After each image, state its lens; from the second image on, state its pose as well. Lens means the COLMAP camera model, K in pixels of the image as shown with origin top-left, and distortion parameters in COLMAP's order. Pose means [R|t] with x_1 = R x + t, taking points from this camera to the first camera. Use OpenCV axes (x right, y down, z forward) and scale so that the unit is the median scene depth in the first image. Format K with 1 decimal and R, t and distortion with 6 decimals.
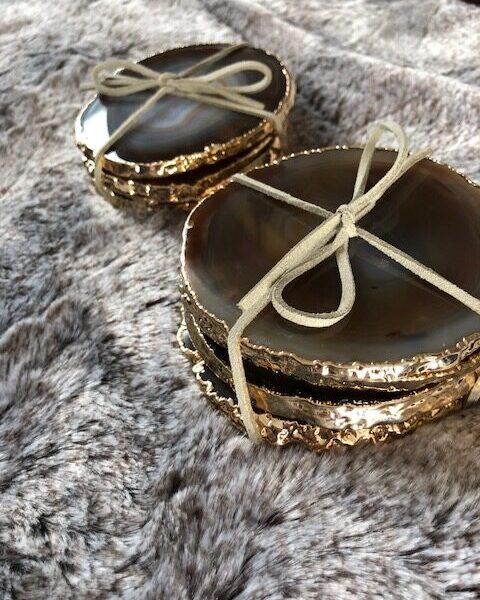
lens RADIAL K [[540.1, 0, 242.1], [0, 540.1, 301.2], [0, 0, 1]] dist [-0.007277, 0.002417]
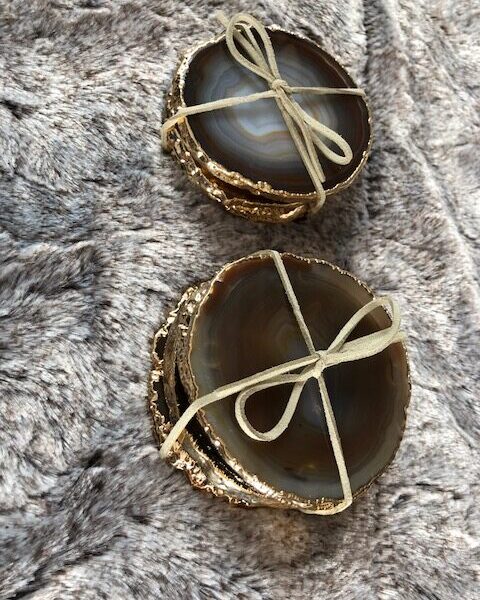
lens RADIAL K [[546.8, 0, 239.6], [0, 546.8, 285.4], [0, 0, 1]] dist [-0.001106, 0.003655]
pose [[0.773209, 0.571262, 0.275332, -0.423748], [-0.628354, 0.748736, 0.211108, -0.449216], [-0.085553, -0.336236, 0.937884, -0.149208]]
